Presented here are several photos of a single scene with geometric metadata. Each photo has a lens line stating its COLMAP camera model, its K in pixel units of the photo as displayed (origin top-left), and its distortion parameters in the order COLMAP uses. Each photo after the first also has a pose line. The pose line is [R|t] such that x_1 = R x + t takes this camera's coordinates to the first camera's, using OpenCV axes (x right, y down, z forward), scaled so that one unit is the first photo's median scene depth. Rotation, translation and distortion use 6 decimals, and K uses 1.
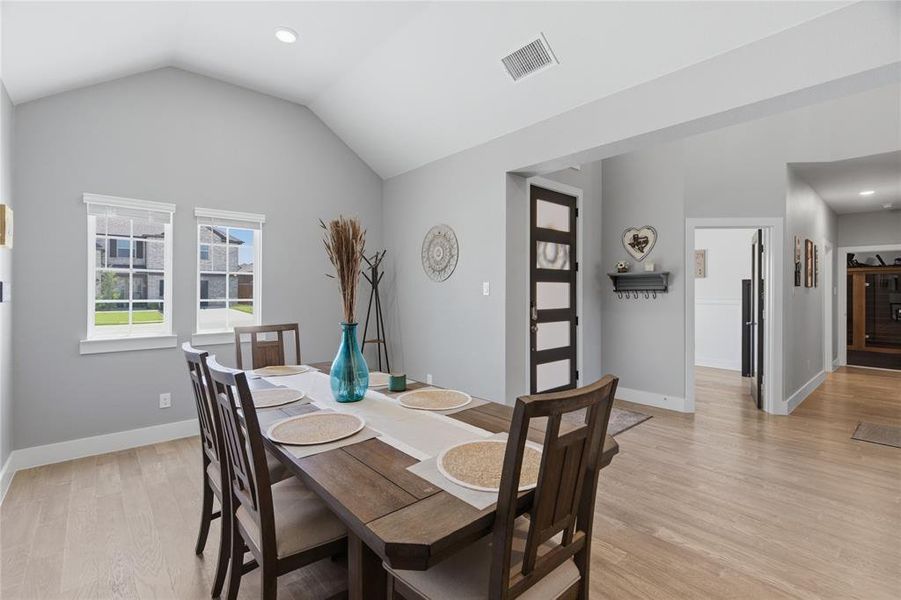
lens RADIAL K [[413.7, 0, 452.8], [0, 413.7, 291.8], [0, 0, 1]] dist [-0.000063, -0.002480]
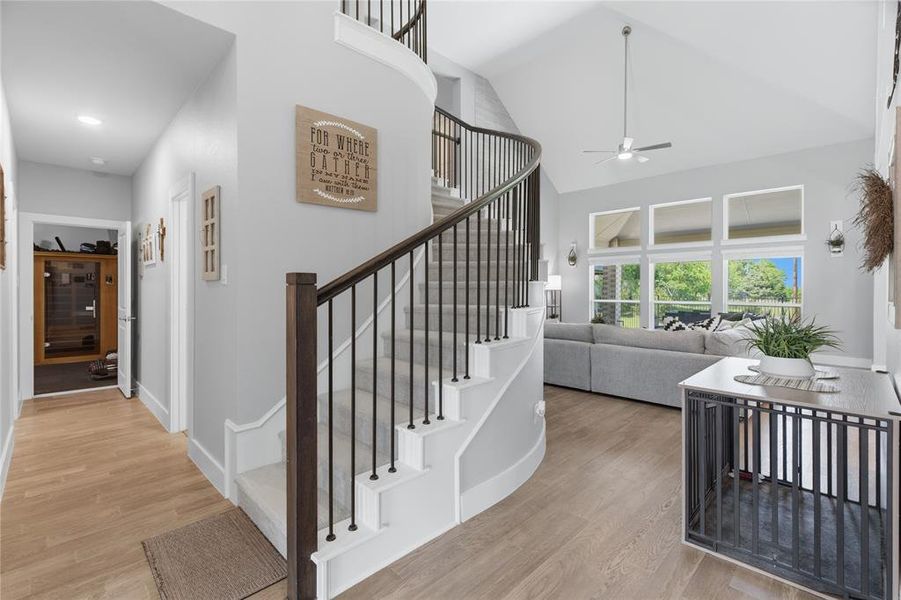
lens RADIAL K [[413.7, 0, 456.0], [0, 413.7, 288.4], [0, 0, 1]] dist [-0.000063, -0.002480]
pose [[-0.052699, -0.001985, 0.998608, 0.484486], [0.001171, 0.999997, 0.002049, 0.014727], [-0.998610, 0.001277, -0.052697, 0.655670]]
